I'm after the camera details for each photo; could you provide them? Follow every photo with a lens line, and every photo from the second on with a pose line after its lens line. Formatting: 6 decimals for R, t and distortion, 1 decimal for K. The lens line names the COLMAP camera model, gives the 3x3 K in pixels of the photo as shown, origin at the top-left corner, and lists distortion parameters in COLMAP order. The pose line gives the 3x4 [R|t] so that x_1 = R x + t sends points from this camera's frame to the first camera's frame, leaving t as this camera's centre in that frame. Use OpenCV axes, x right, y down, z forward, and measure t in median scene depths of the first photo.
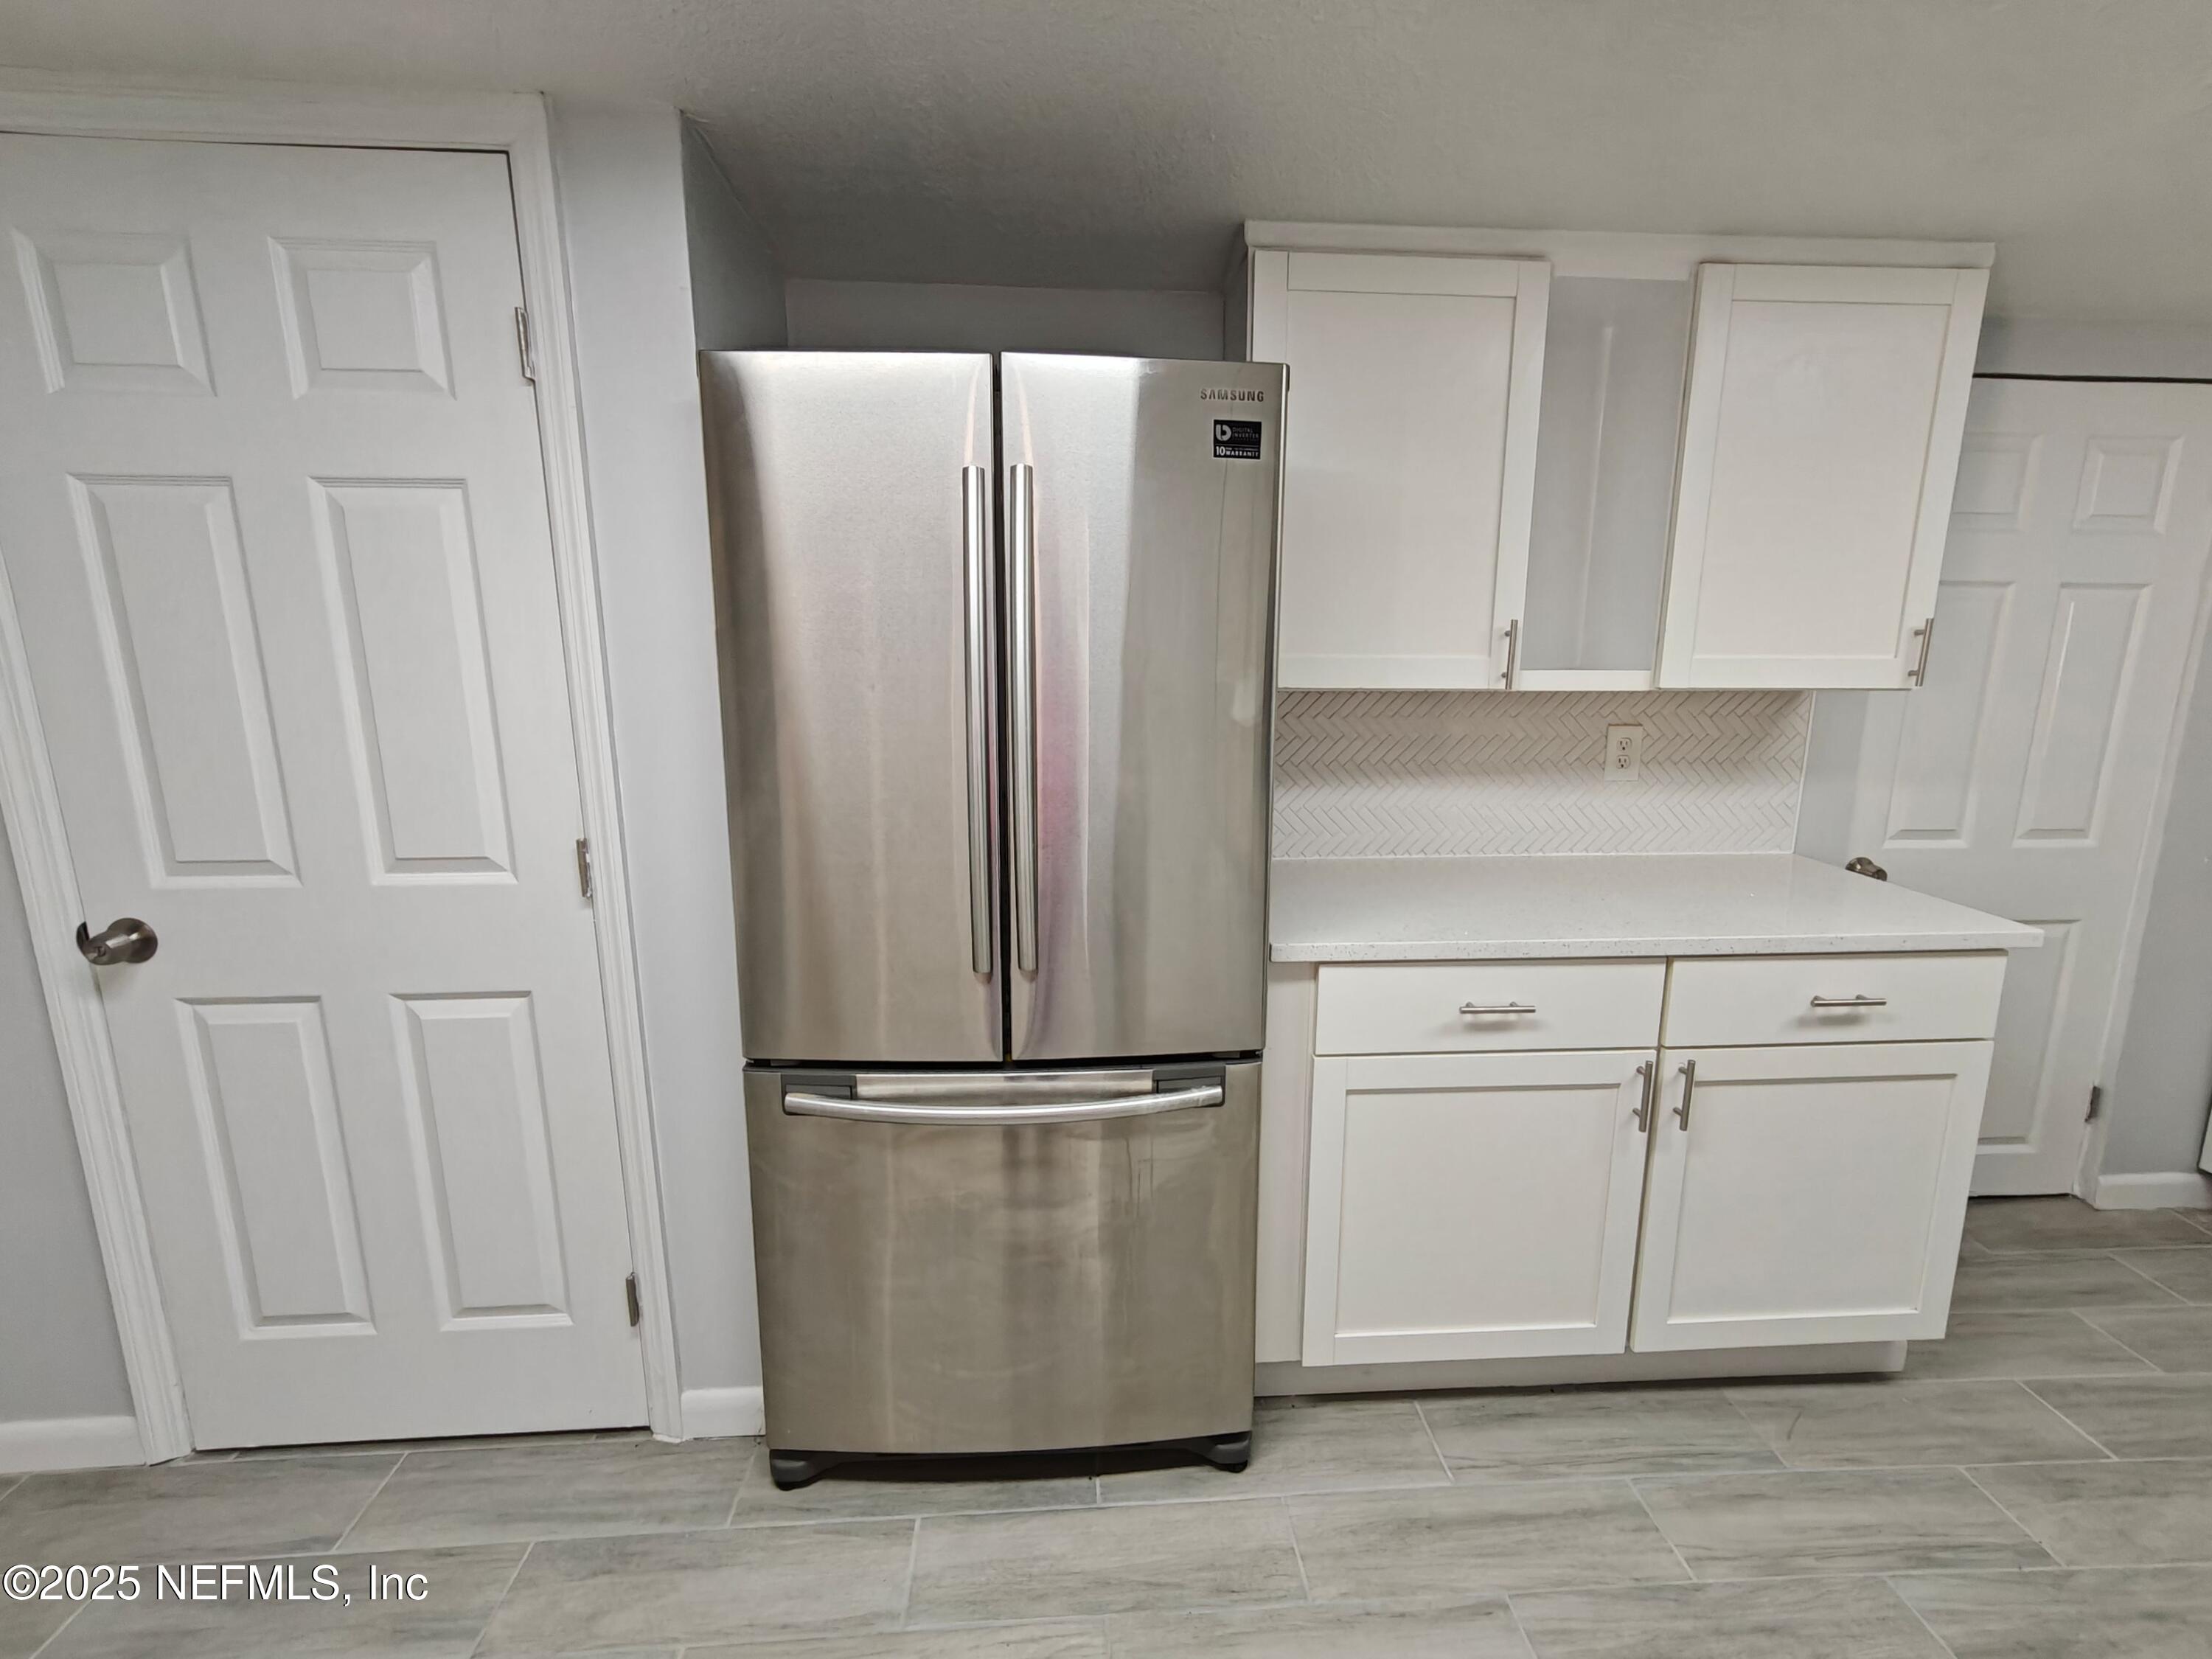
lens RADIAL K [[1066.9, 0, 1137.4], [0, 1066.9, 832.9], [0, 0, 1]] dist [0.003339, 0.000326]
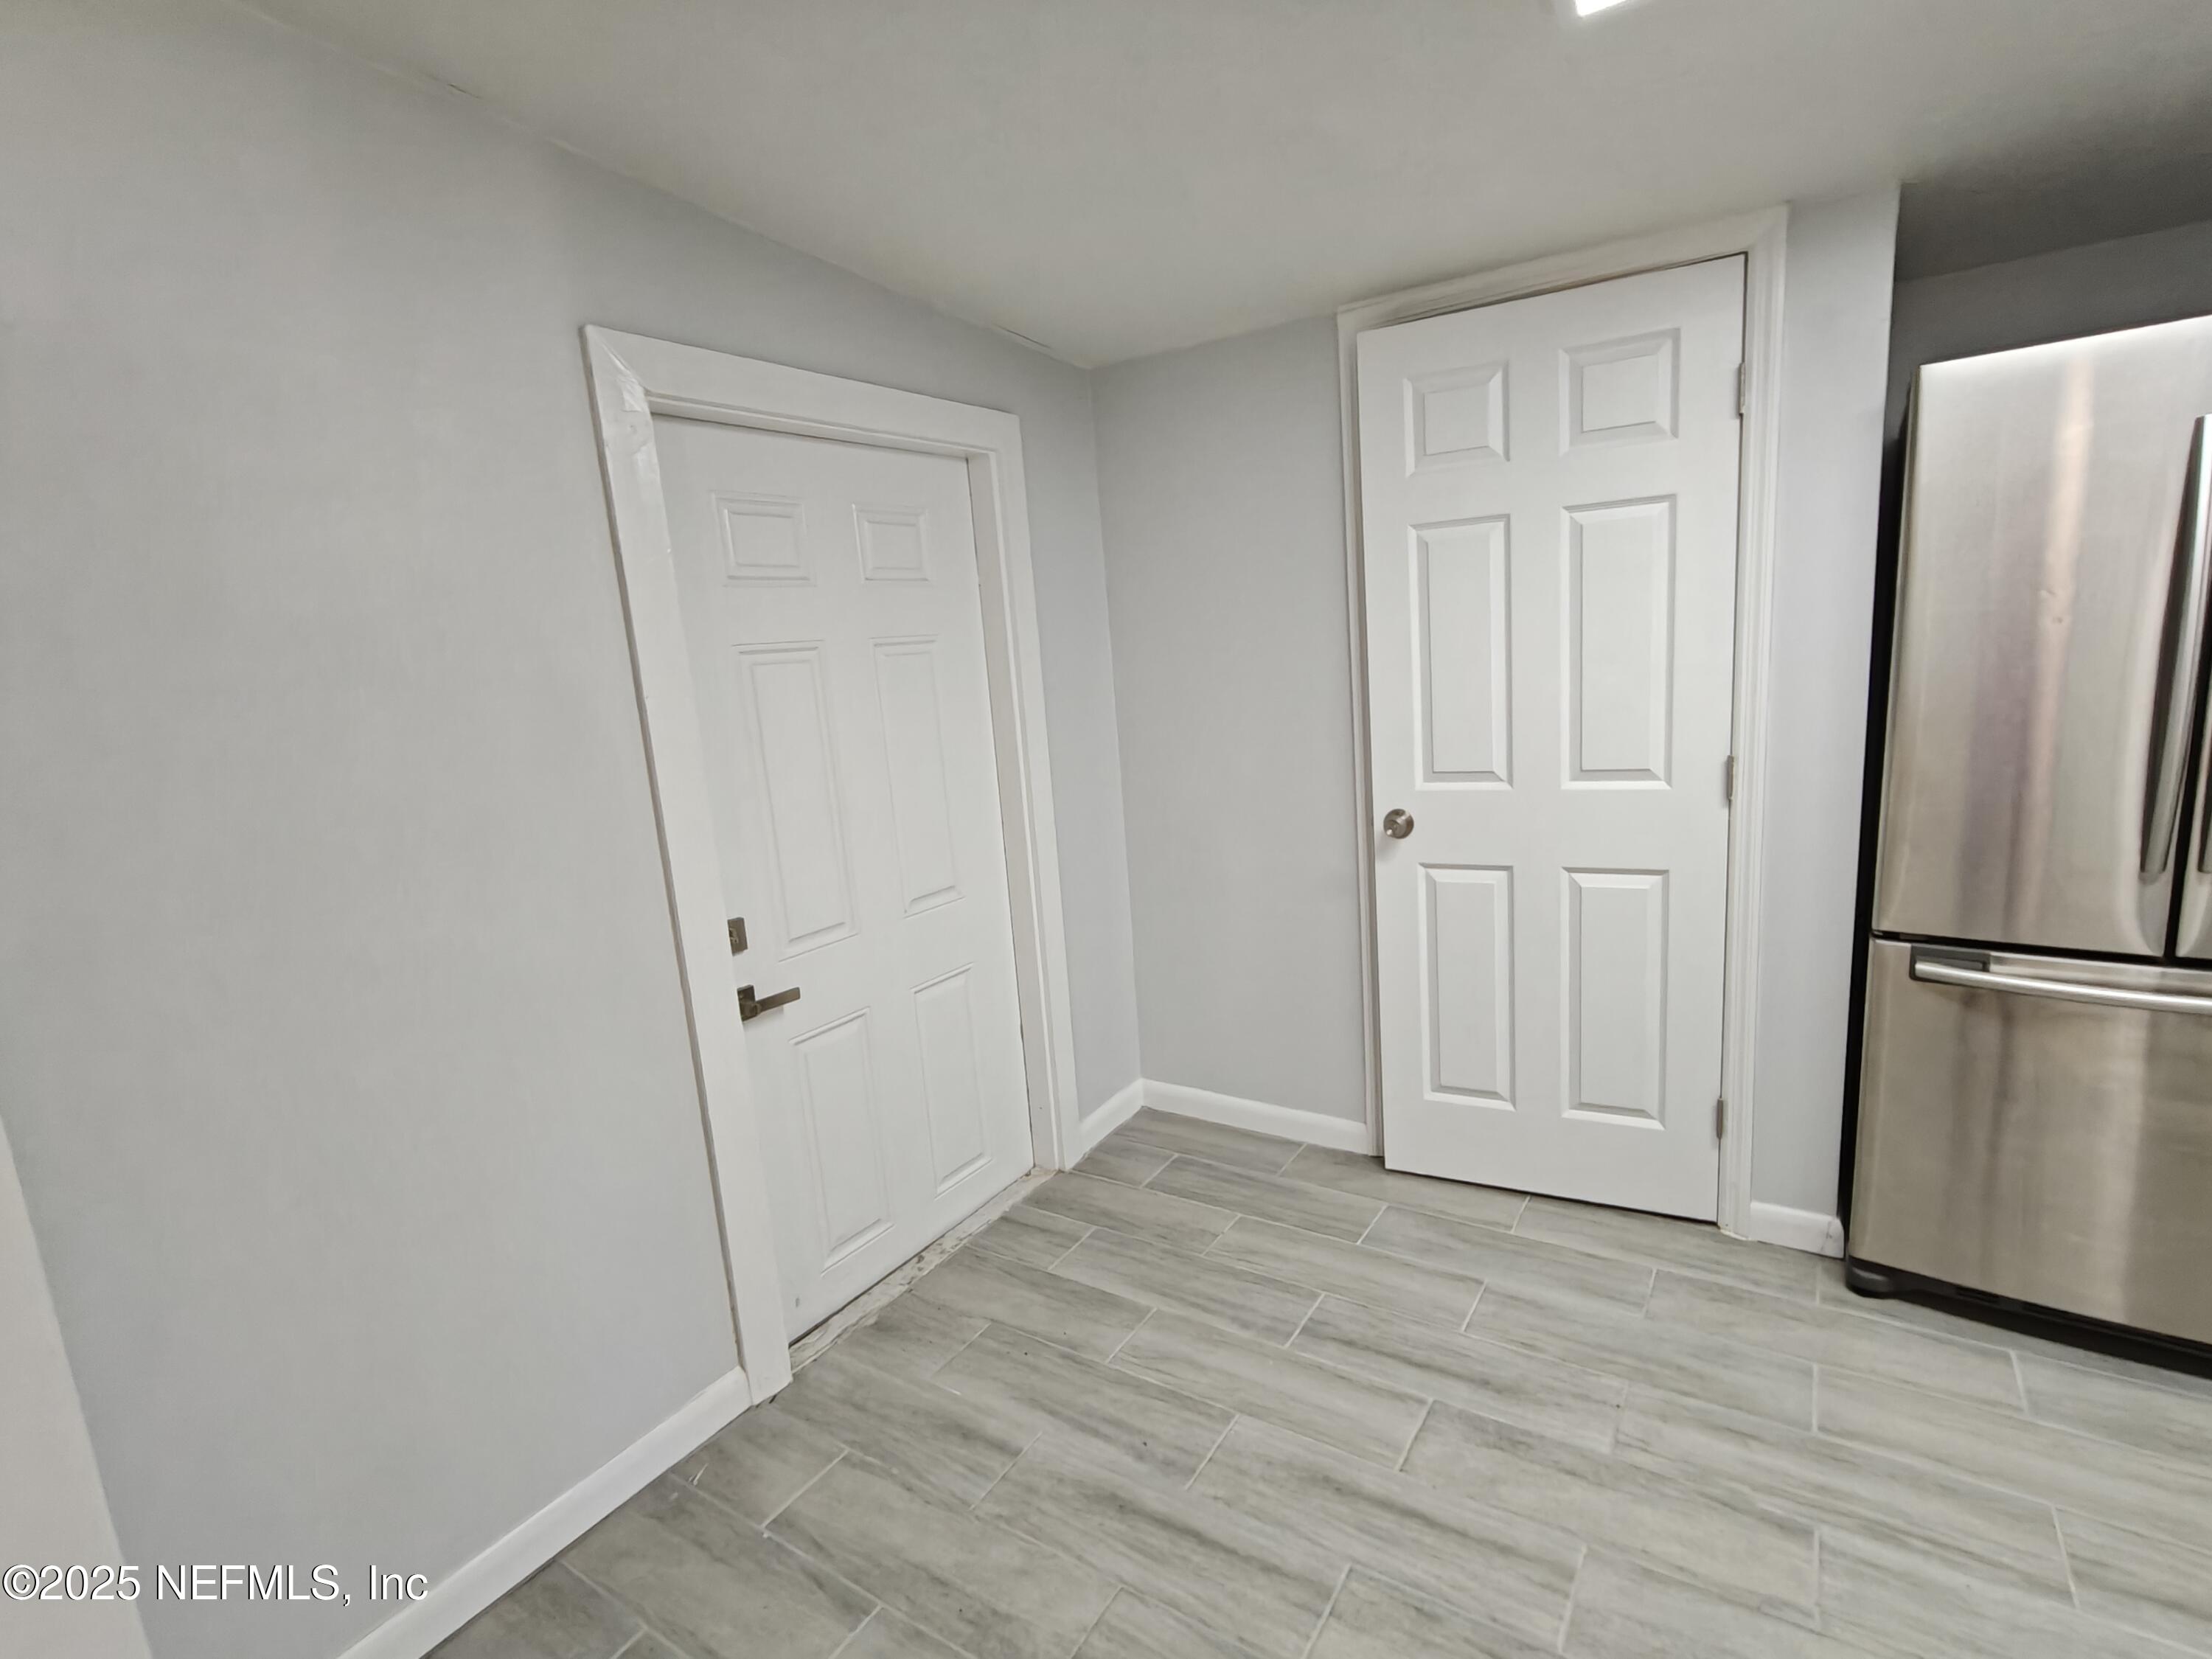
lens RADIAL K [[1049.1, 0, 1123.7], [0, 1049.1, 853.7], [0, 0, 1]] dist [-0.002840, 0.003085]
pose [[0.790501, 0.049400, -0.610466, -0.287709], [-0.041632, 0.998770, 0.026913, 0.113756], [0.611045, 0.004140, 0.791585, -0.456174]]
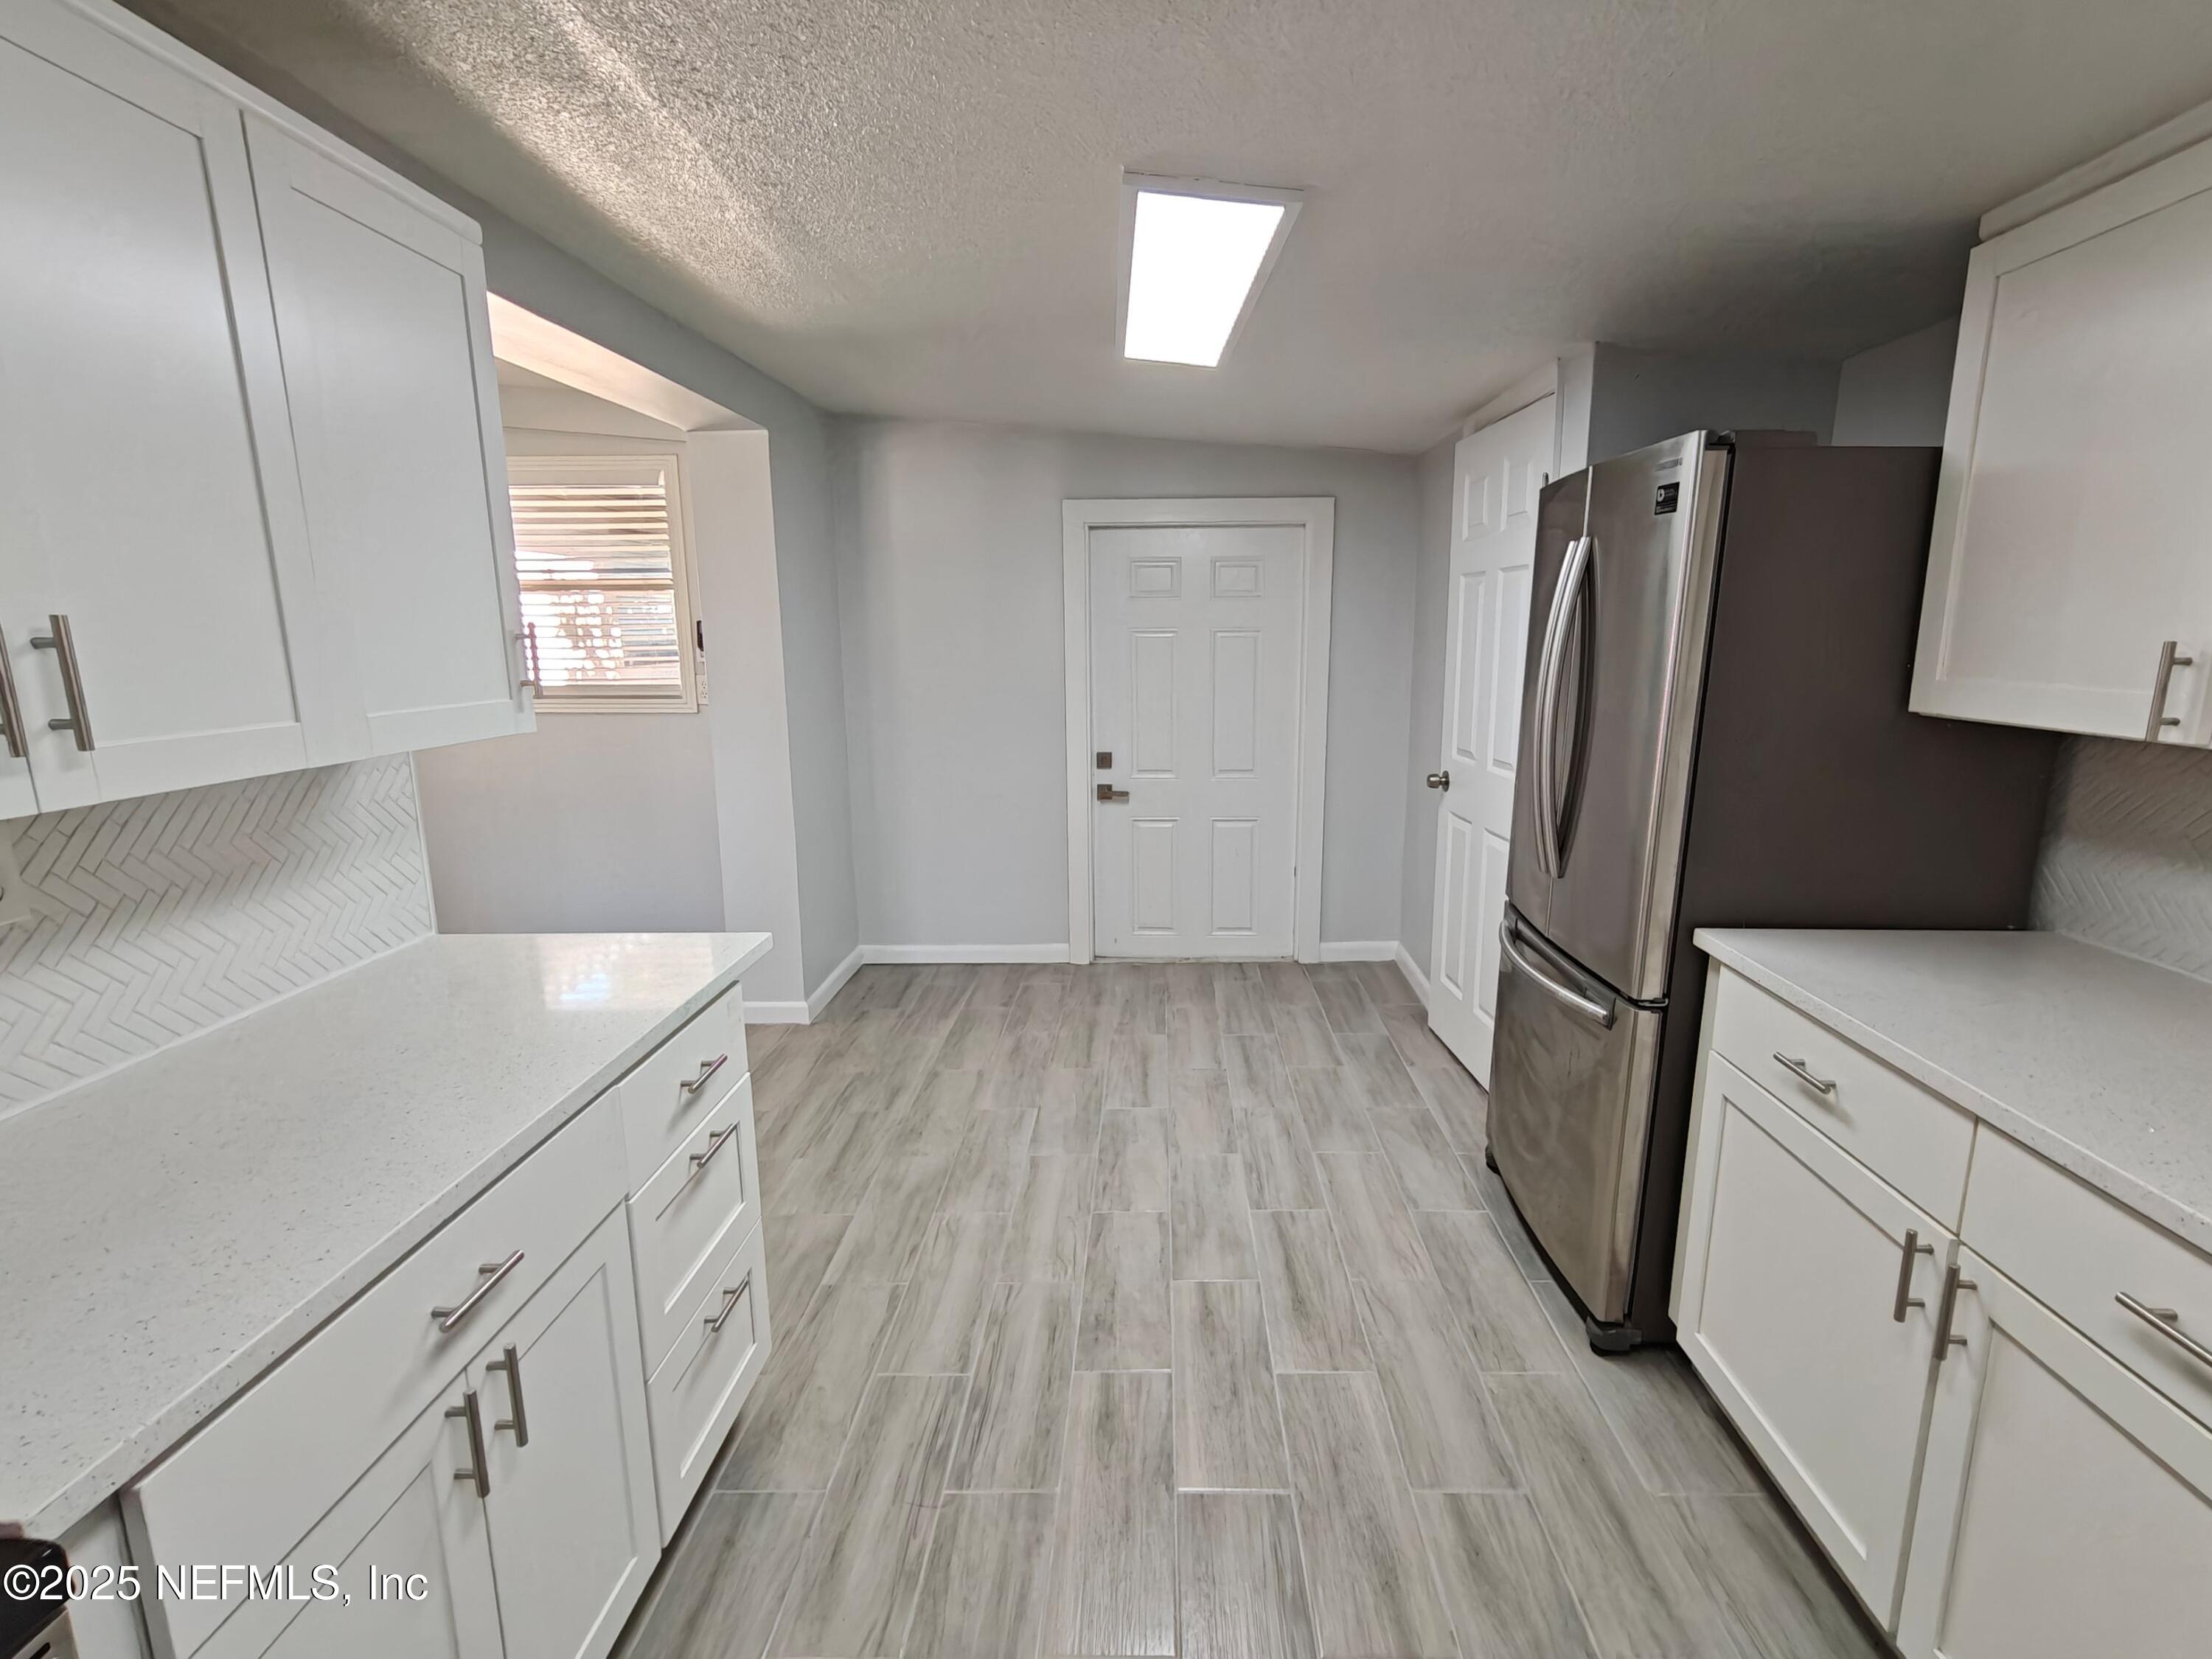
lens RADIAL K [[1066.9, 0, 1155.7], [0, 1066.9, 840.1], [0, 0, 1]] dist [0.003339, 0.000326]
pose [[-0.089481, 0.182632, -0.979101, 1.230870], [-0.195642, 0.960670, 0.197074, -0.094347], [0.976584, 0.209188, -0.050231, 0.470736]]
